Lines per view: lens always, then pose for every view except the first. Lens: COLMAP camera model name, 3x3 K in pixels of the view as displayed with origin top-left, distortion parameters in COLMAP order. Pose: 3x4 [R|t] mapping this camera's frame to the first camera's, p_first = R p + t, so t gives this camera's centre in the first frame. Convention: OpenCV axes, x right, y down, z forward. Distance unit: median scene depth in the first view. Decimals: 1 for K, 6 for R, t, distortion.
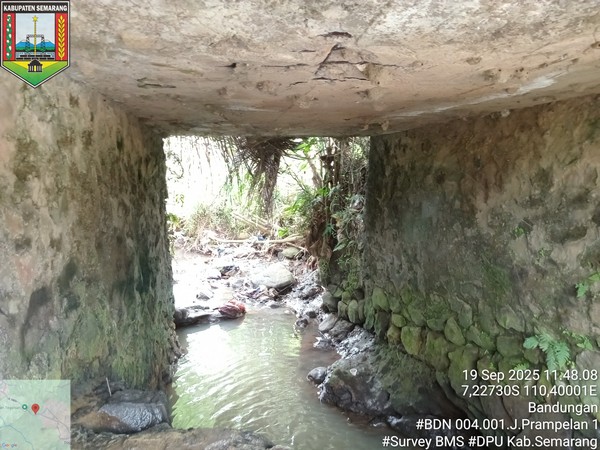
lens RADIAL K [[447.5, 0, 300.0], [0, 447.5, 225.0], [0, 0, 1]] dist [0.085990, -0.172383]
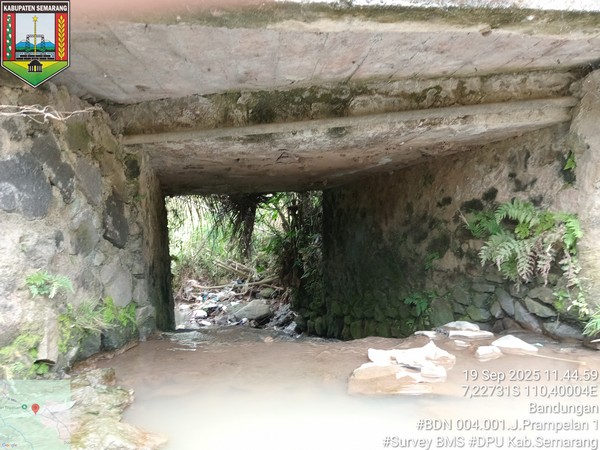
lens RADIAL K [[447.5, 0, 300.0], [0, 447.5, 225.0], [0, 0, 1]] dist [0.085990, -0.172383]
pose [[0.996841, -0.048811, 0.062659, -0.000677], [0.056160, 0.991005, -0.121467, 0.054097], [-0.056167, 0.124603, 0.990616, -0.254488]]
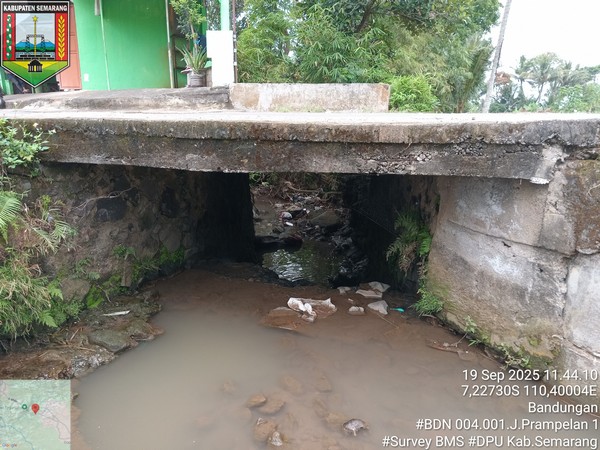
lens RADIAL K [[447.5, 0, 300.0], [0, 447.5, 225.0], [0, 0, 1]] dist [0.085990, -0.172383]
pose [[0.977465, 0.049387, -0.205240, 0.188501], [-0.022716, 0.991211, 0.130327, -0.061200], [0.209872, -0.122728, 0.969996, -0.466861]]
